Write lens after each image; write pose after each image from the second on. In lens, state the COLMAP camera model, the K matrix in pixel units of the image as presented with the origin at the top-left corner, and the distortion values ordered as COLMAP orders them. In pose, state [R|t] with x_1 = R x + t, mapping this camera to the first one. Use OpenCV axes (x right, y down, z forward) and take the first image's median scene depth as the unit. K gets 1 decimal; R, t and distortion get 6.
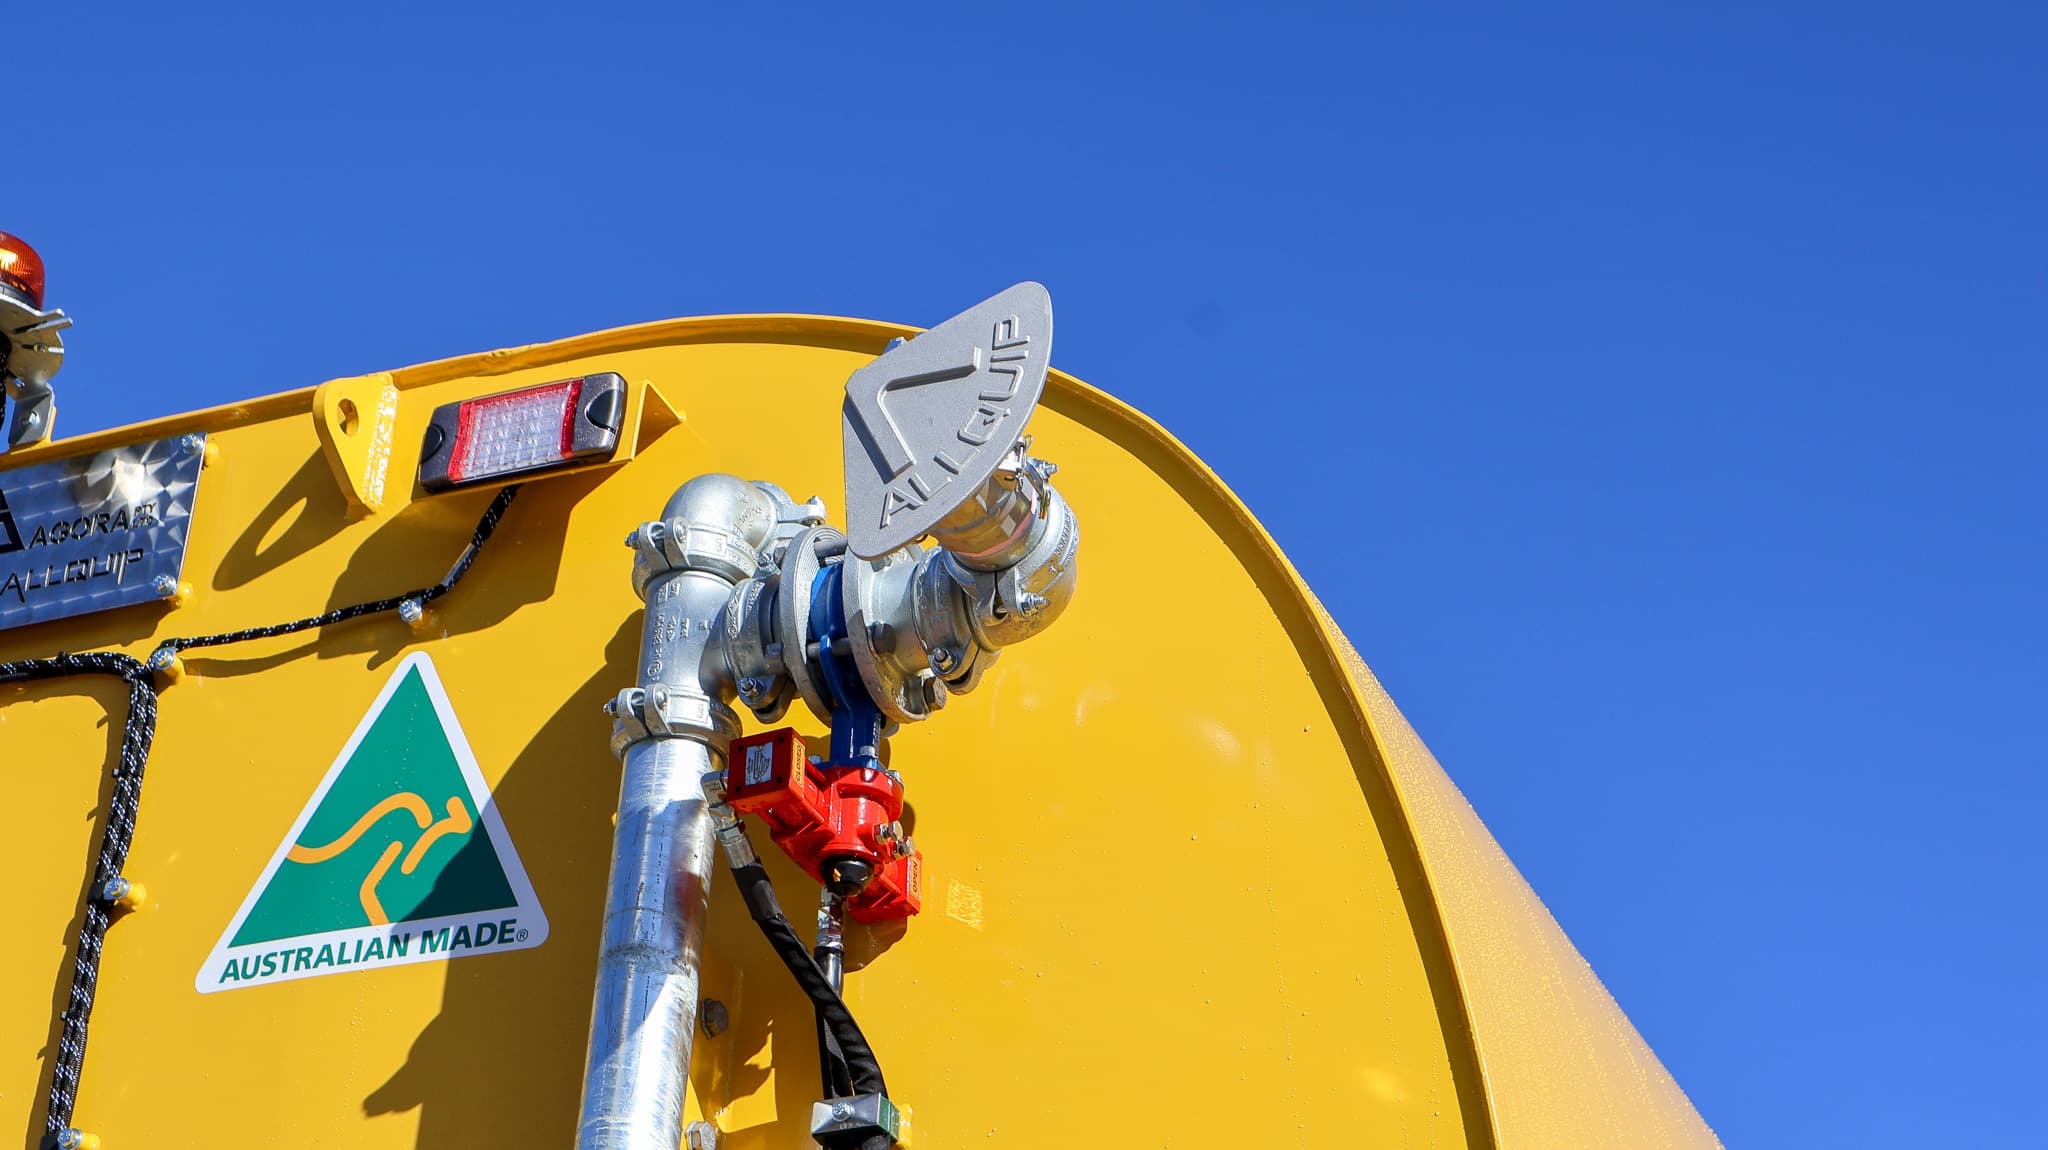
lens RADIAL K [[4153.8, 0, 1023.3], [0, 4153.8, 575.1], [0, 0, 1]] dist [-0.006034, 0.000000]
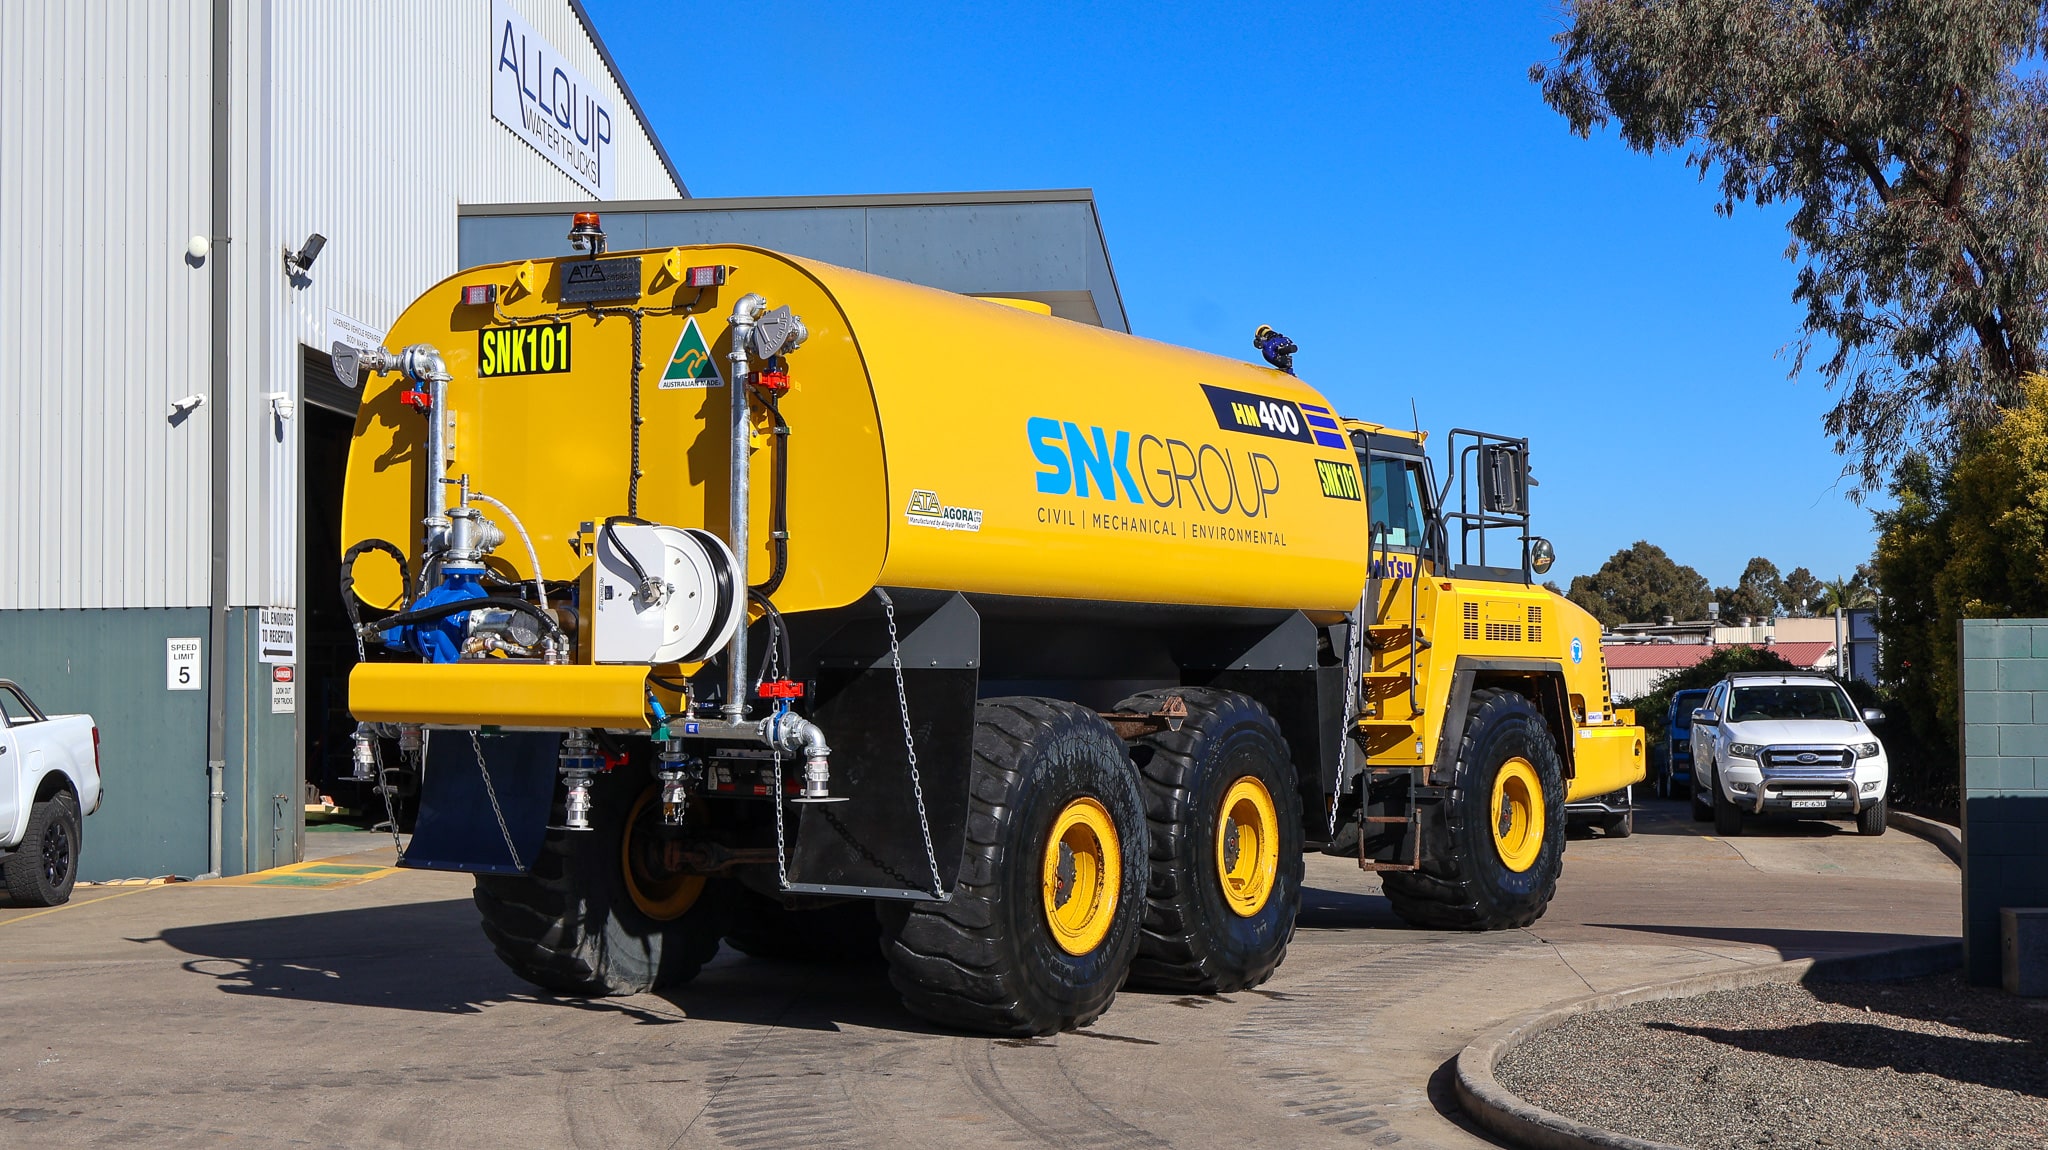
lens RADIAL K [[3021.5, 0, 1023.6], [0, 3021.5, 576.5], [0, 0, 1]] dist [0.029576, 0.000000]
pose [[0.992427, -0.068411, -0.102023, 0.590143], [0.108302, 0.879217, 0.463949, -1.335372], [0.057961, -0.471484, 0.879968, -2.275481]]
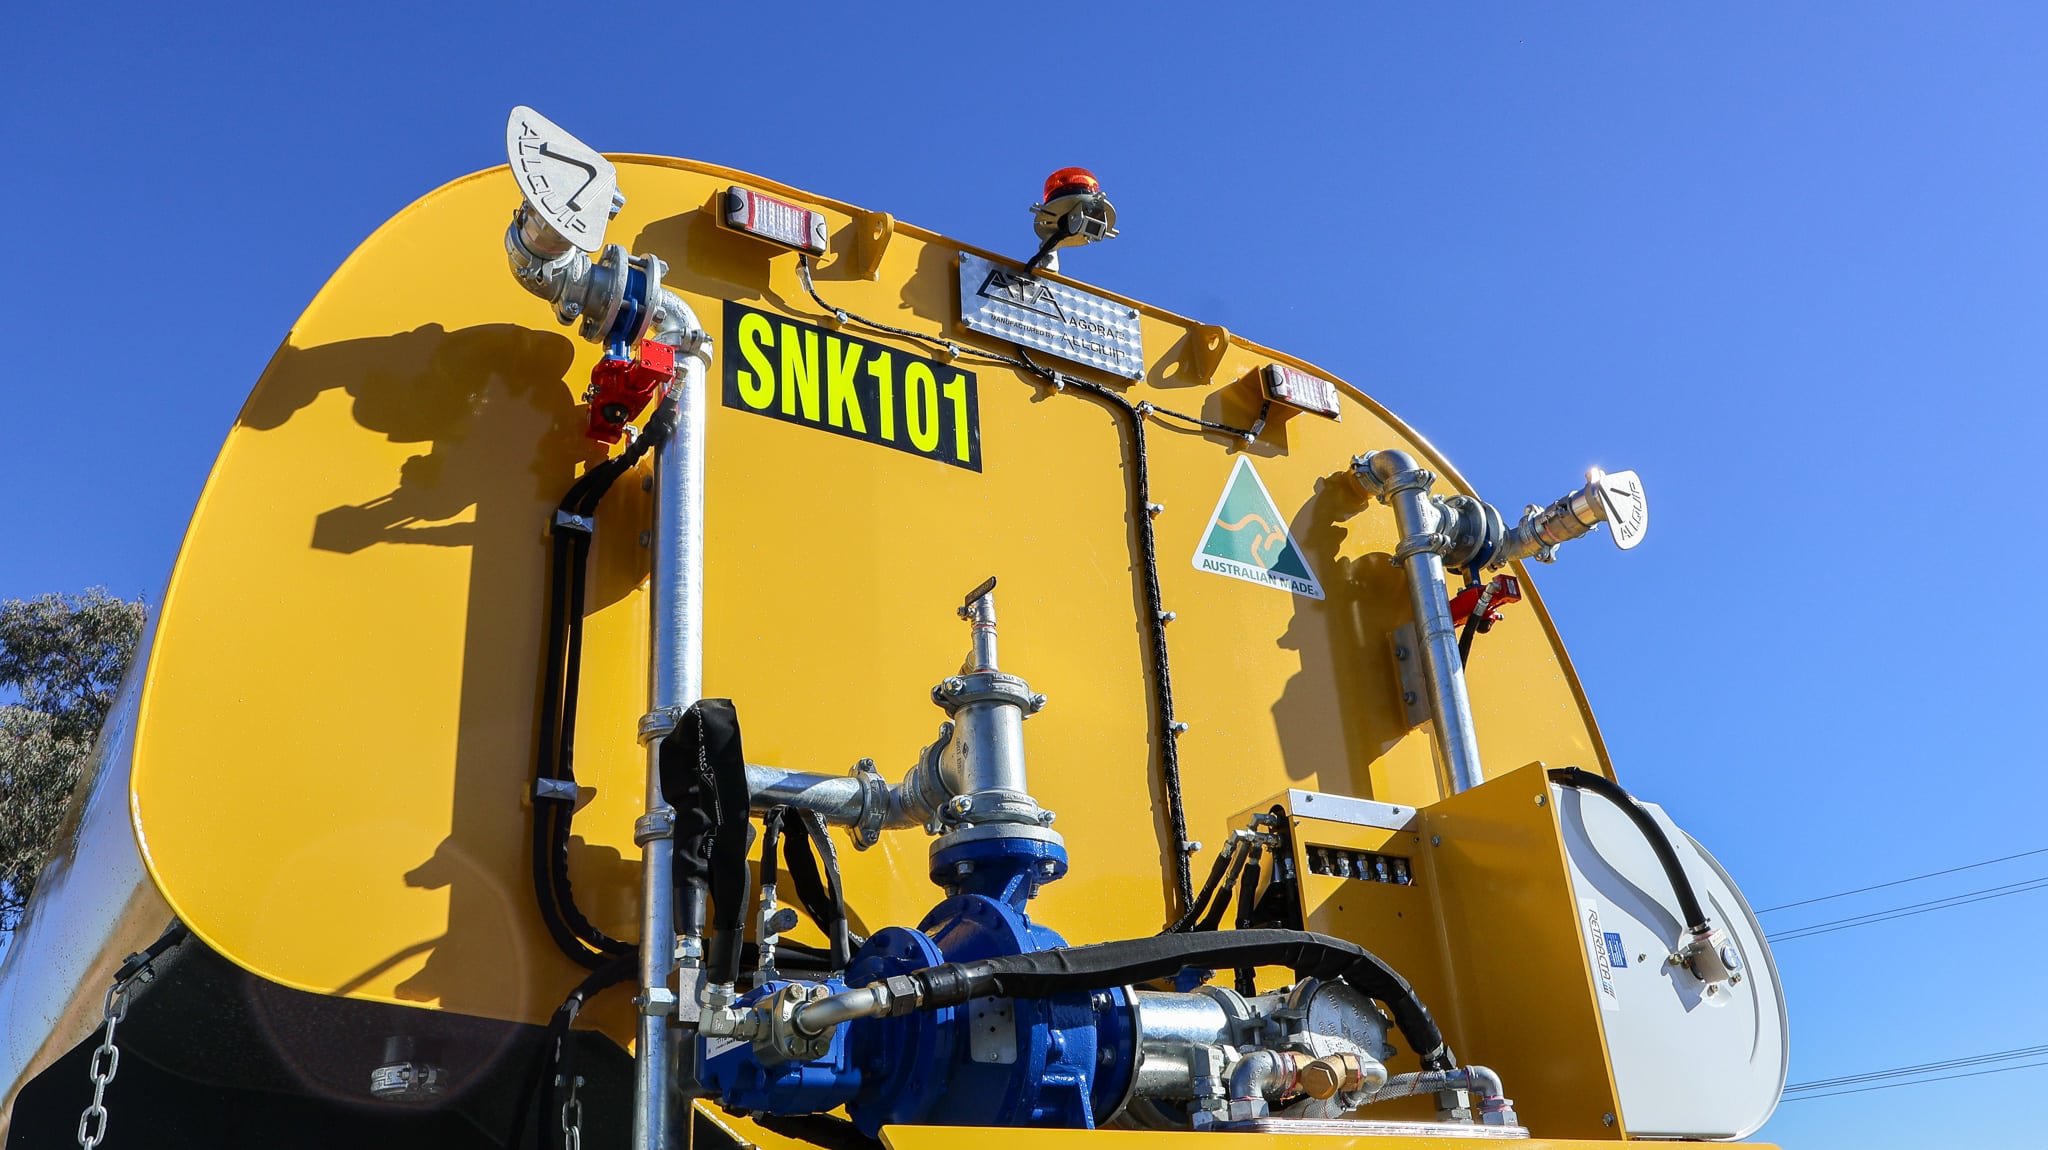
lens RADIAL K [[1708.3, 0, 1023.9], [0, 1708.3, 573.4], [0, 0, 1]] dist [-0.001776, -0.001270]
pose [[0.507190, 0.271052, 0.818101, -1.025144], [-0.339696, 0.935281, -0.099278, 0.229607], [-0.792064, -0.227552, 0.566440, 0.524268]]
